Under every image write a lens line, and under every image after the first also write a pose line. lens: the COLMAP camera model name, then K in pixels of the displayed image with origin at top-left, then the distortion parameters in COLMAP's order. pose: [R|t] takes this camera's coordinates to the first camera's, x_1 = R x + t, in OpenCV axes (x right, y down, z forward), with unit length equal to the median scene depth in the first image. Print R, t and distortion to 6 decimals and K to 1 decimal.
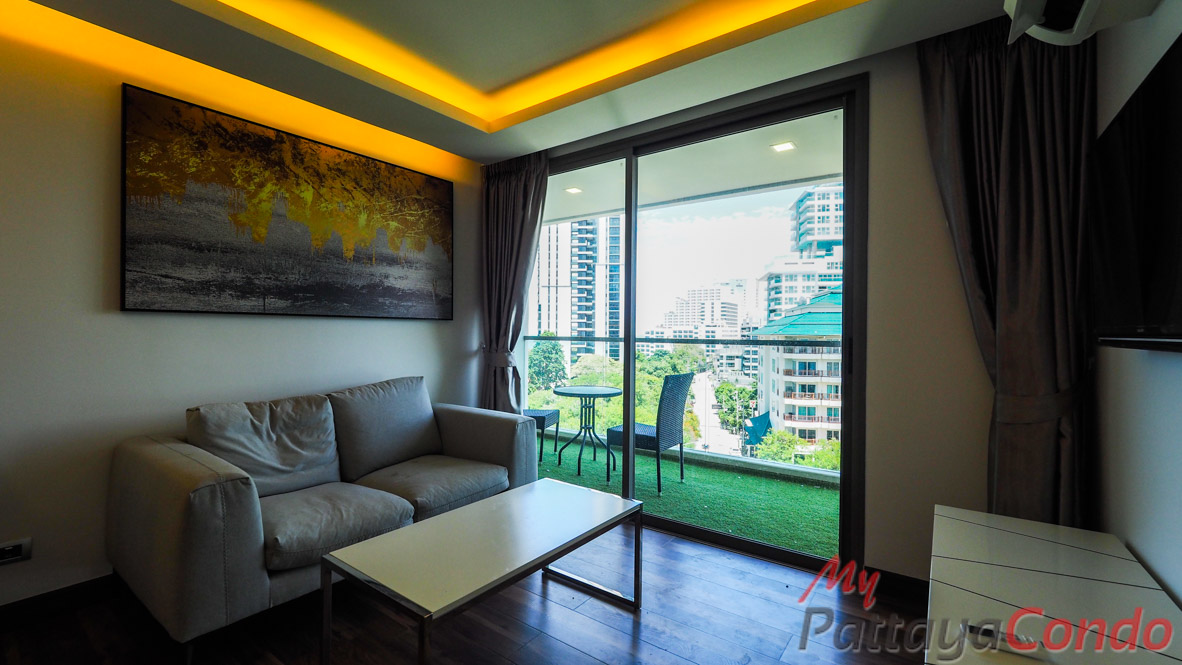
lens RADIAL K [[496.0, 0, 585.6], [0, 496.0, 332.3], [0, 0, 1]] dist [-0.000035, -0.000416]
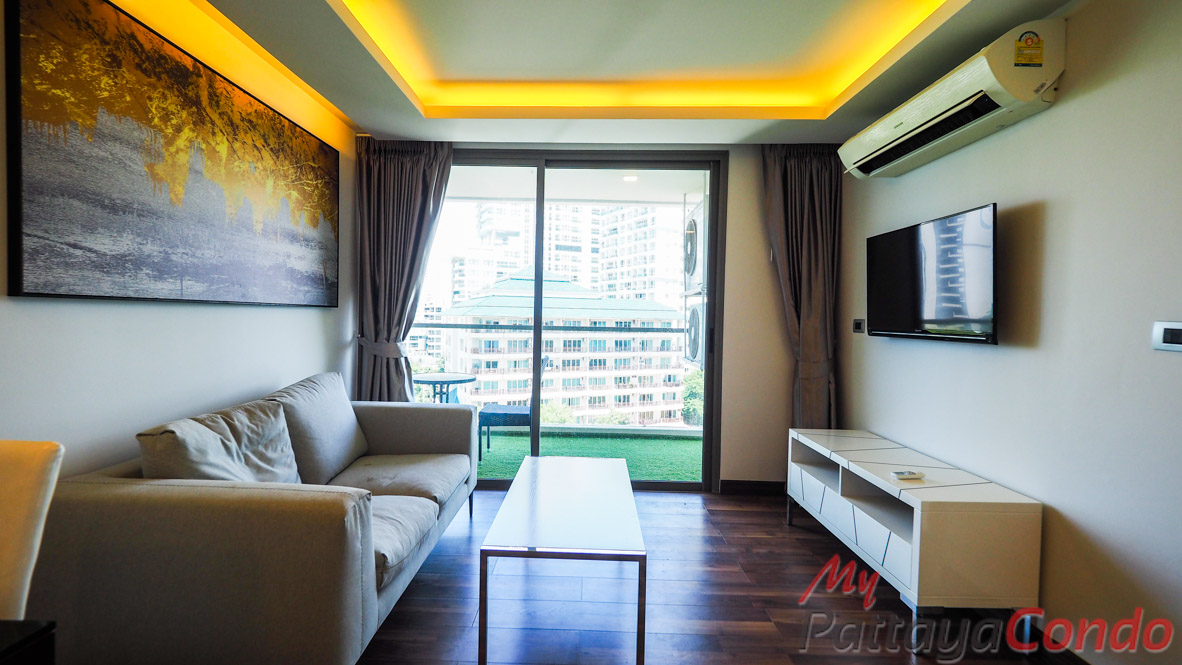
lens RADIAL K [[492.0, 0, 586.1], [0, 492.0, 326.5], [0, 0, 1]] dist [-0.041788, 0.016983]
pose [[0.807883, -0.004807, 0.589323, -0.566594], [-0.012170, 0.999617, 0.024838, -0.022878], [-0.589217, -0.027239, 0.807515, 0.041528]]
